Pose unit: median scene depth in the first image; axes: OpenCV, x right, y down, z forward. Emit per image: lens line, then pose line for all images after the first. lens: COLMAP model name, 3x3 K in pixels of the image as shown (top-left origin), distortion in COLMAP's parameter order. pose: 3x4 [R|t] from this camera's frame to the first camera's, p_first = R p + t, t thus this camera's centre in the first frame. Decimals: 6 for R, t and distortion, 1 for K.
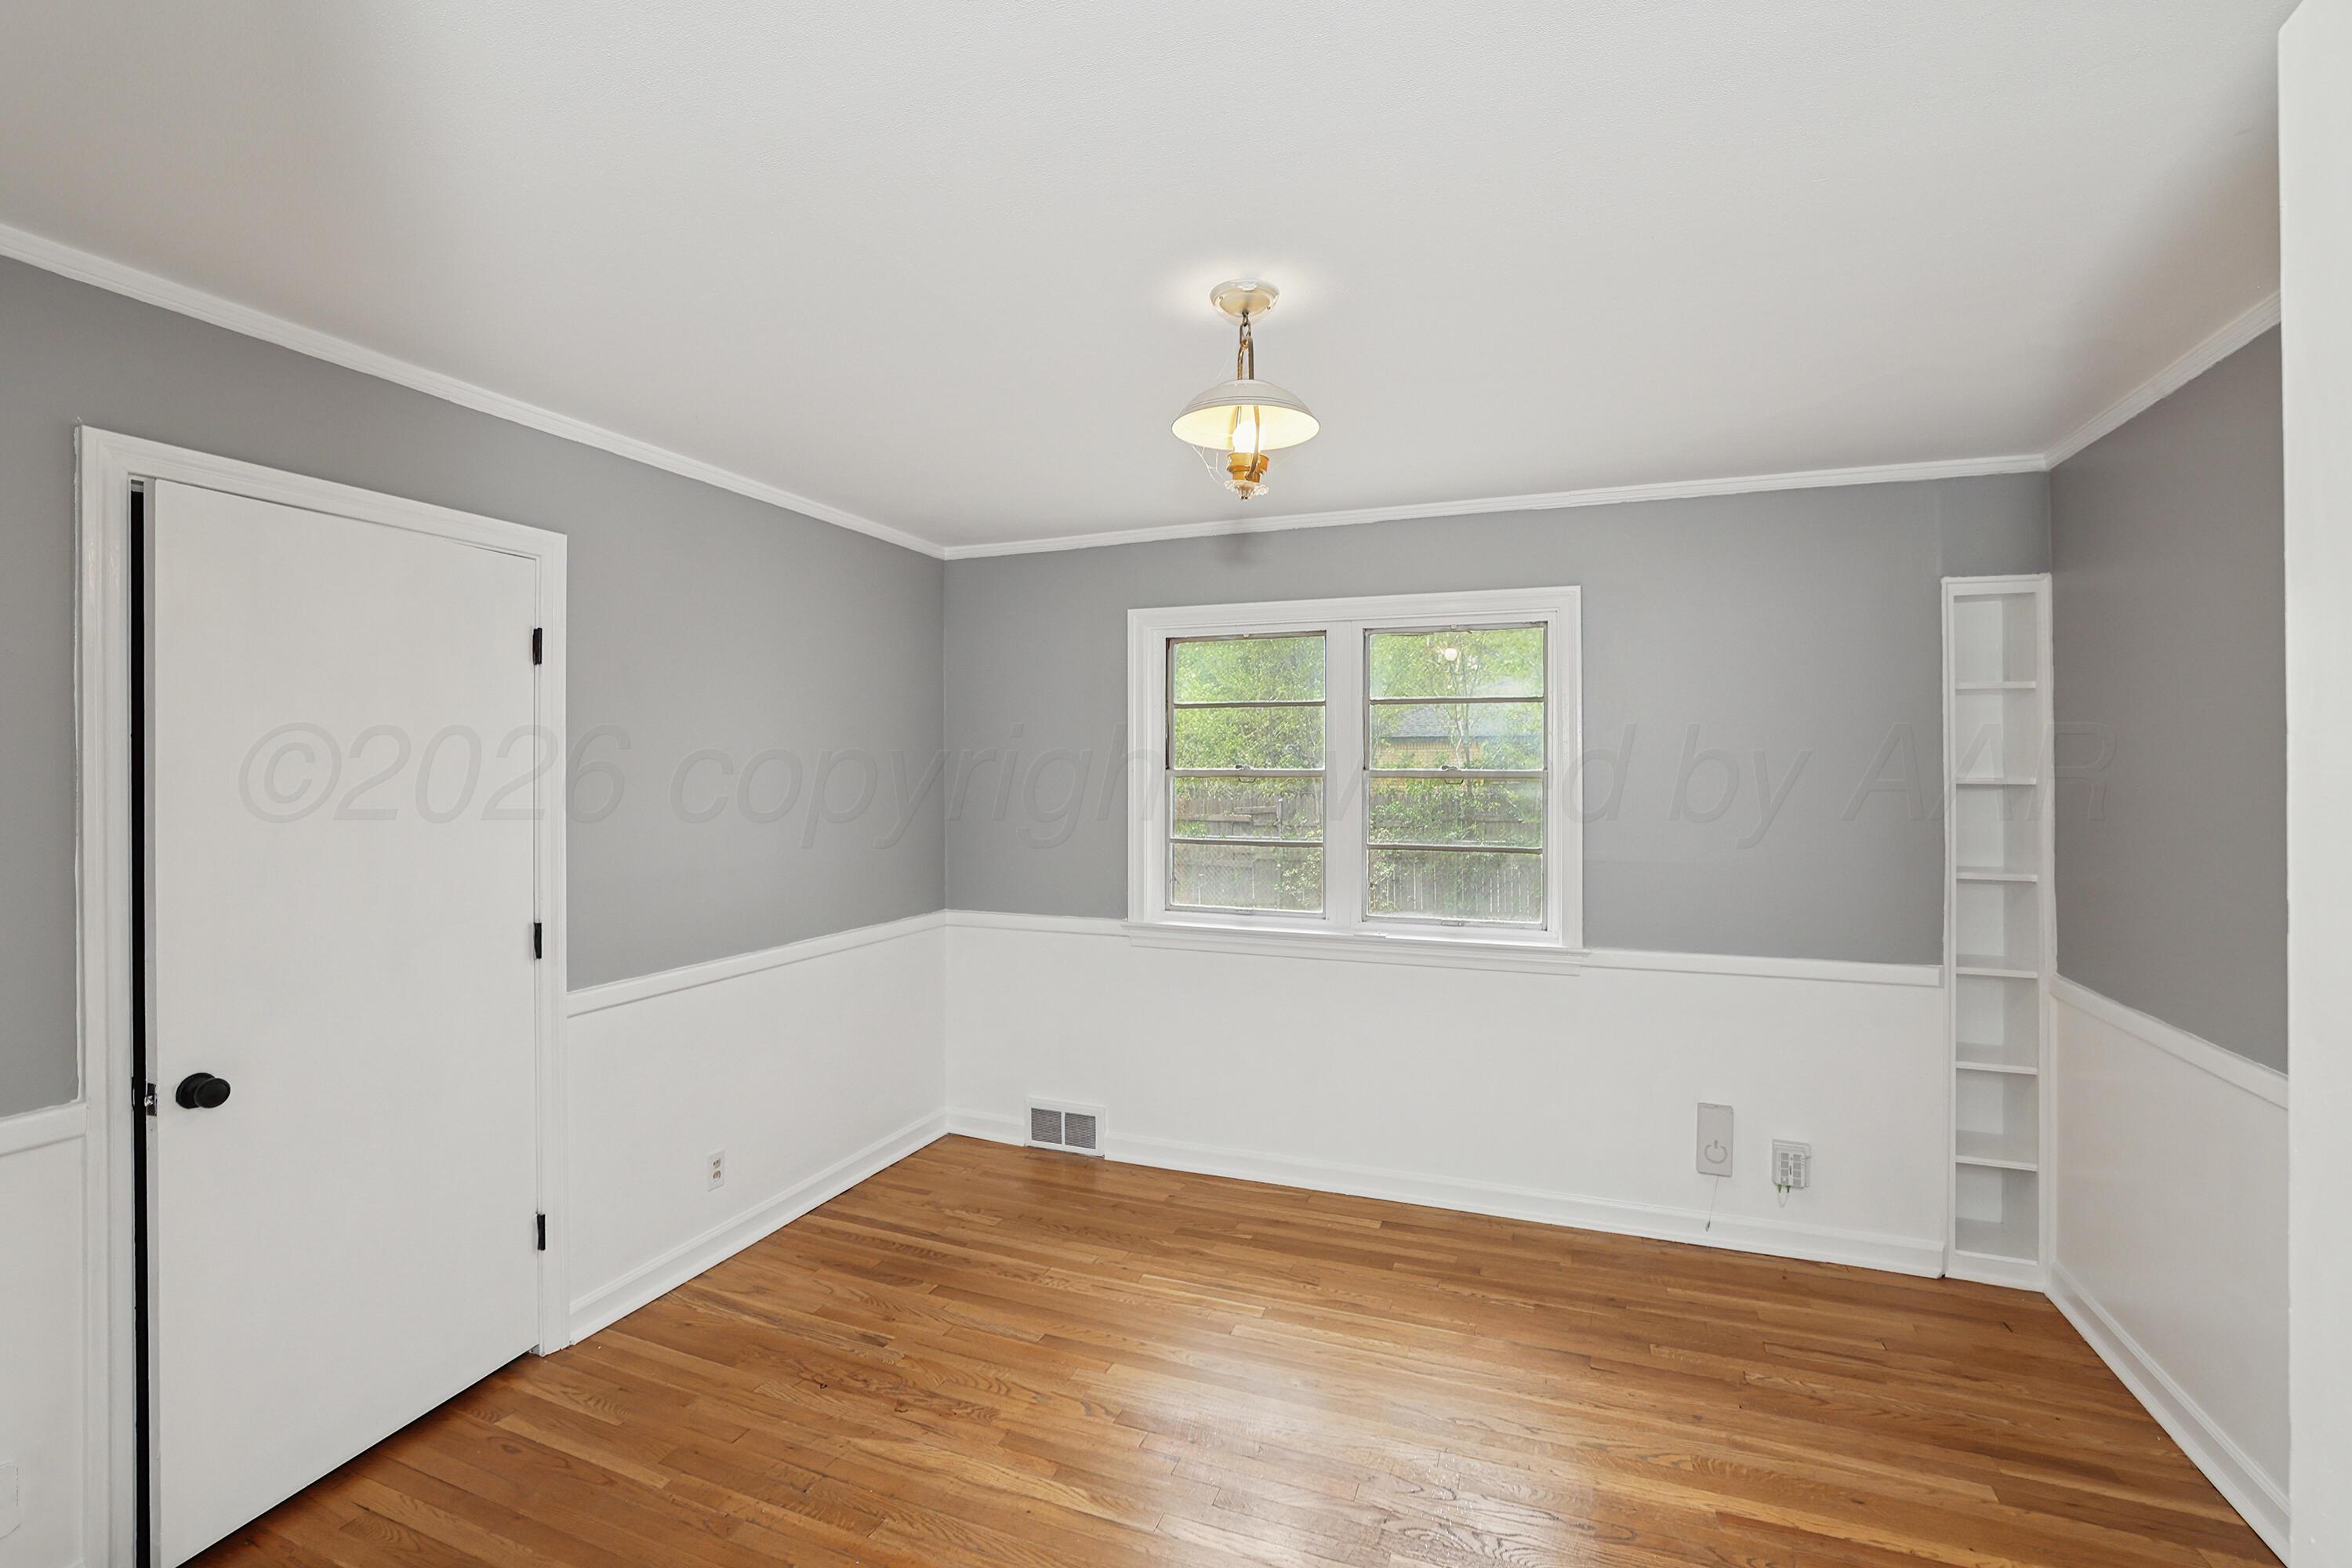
lens RADIAL K [[1047.4, 0, 1176.0], [0, 1047.4, 784.0], [0, 0, 1]] dist [-0.056344, 0.026684]
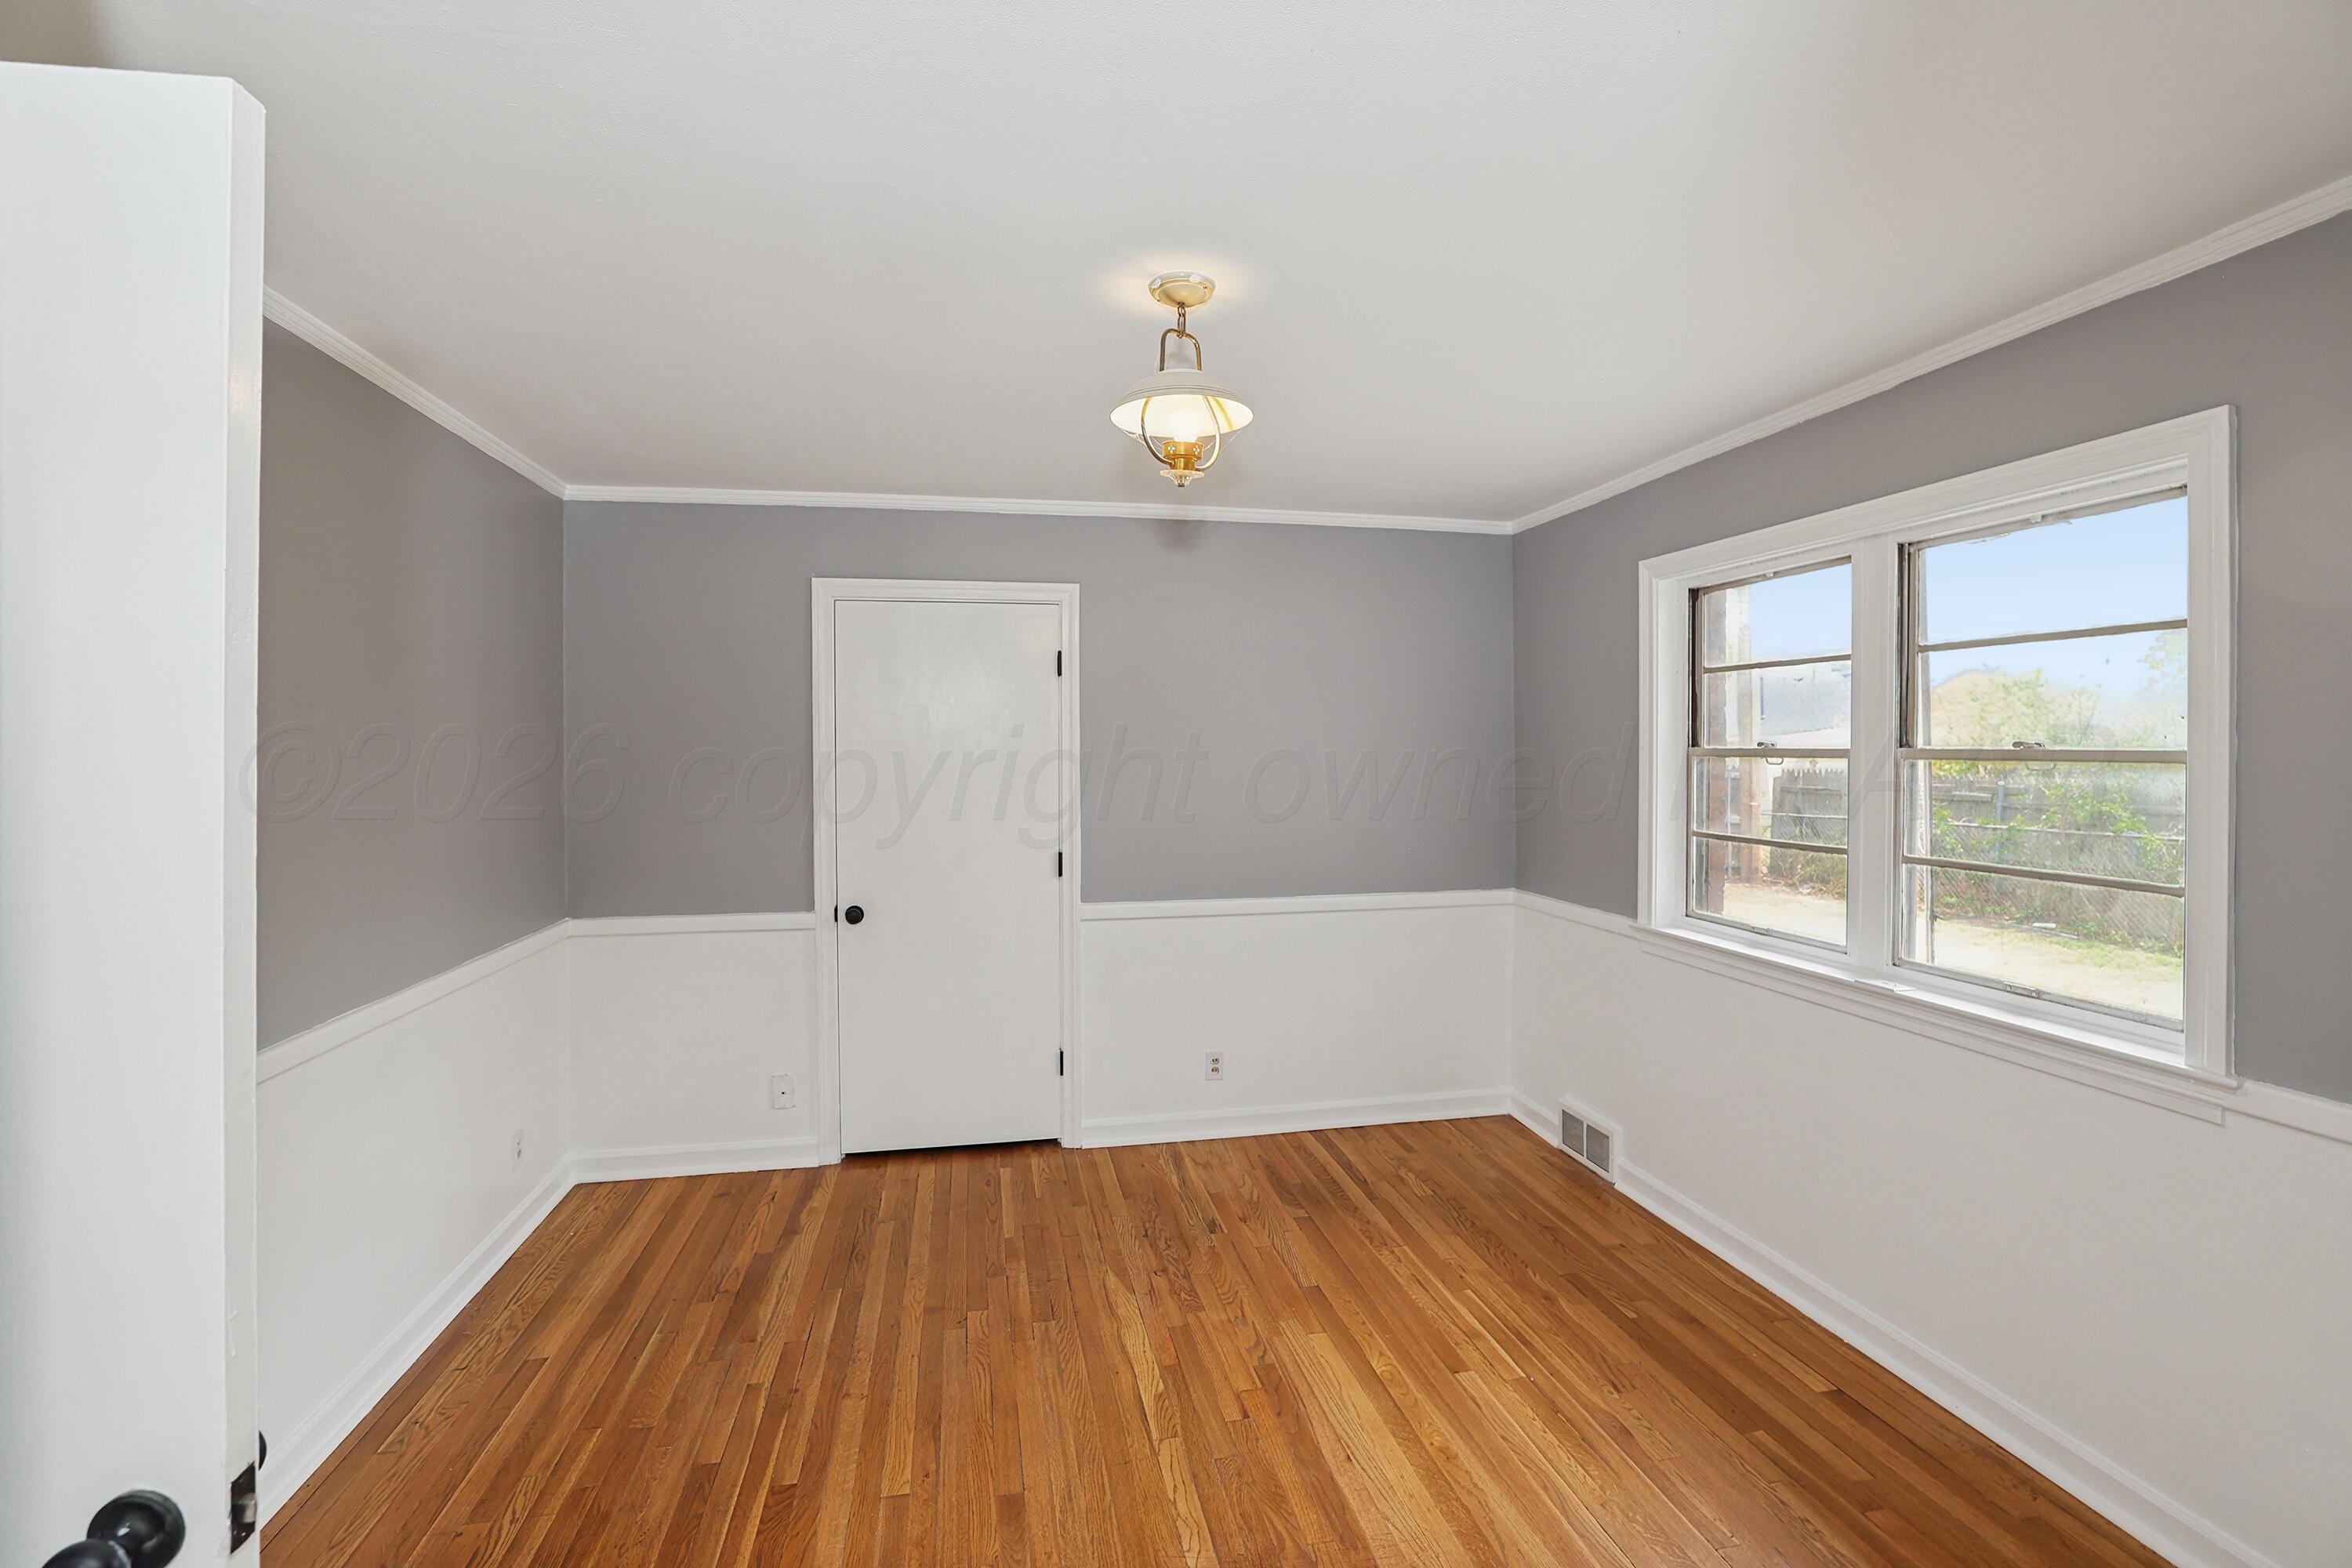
lens RADIAL K [[1038.7, 0, 1170.0], [0, 1038.7, 766.2], [0, 0, 1]] dist [-0.055601, 0.024441]
pose [[0.537910, 0.014955, -0.842870, 0.582906], [-0.009018, 0.999887, 0.011986, -0.005863], [0.842954, 0.001153, 0.537984, 0.274123]]
